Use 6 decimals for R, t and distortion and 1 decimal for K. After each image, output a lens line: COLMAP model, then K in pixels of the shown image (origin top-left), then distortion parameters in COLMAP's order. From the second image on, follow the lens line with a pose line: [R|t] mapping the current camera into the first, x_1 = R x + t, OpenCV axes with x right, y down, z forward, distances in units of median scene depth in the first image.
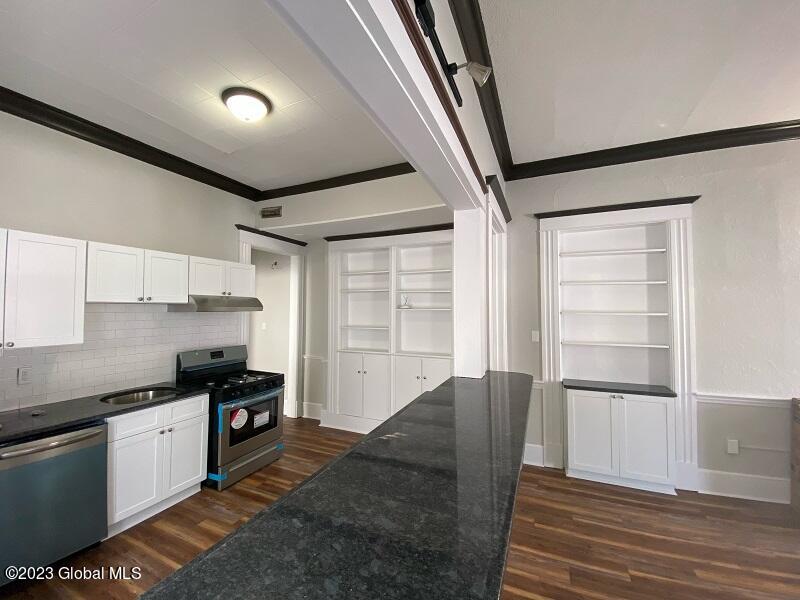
lens RADIAL K [[327.2, 0, 400.0], [0, 327.2, 300.0], [0, 0, 1]] dist [-0.000408, -0.000482]
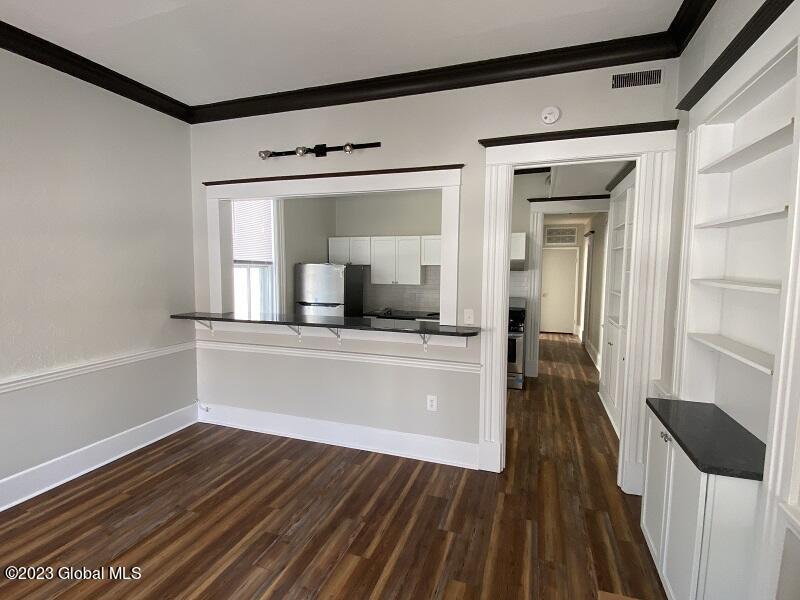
lens RADIAL K [[402.5, 0, 411.1], [0, 402.5, 300.4], [0, 0, 1]] dist [0.081109, -0.000332]
pose [[0.115384, 0.082843, -0.989860, 1.358283], [0.025153, 0.995953, 0.086285, 0.005667], [0.993002, -0.034854, 0.112834, 0.544820]]
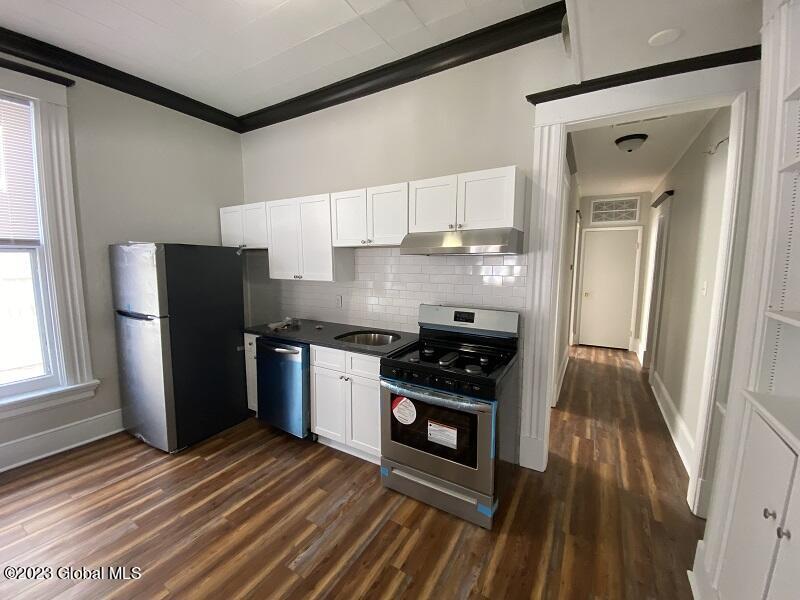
lens RADIAL K [[327.2, 0, 400.0], [0, 327.2, 300.0], [0, 0, 1]] dist [-0.000408, -0.000482]
pose [[-0.118244, 0.110689, -0.986796, 0.167909], [0.030447, 0.993705, 0.107815, 0.066534], [0.992518, -0.017296, -0.120870, 1.179316]]
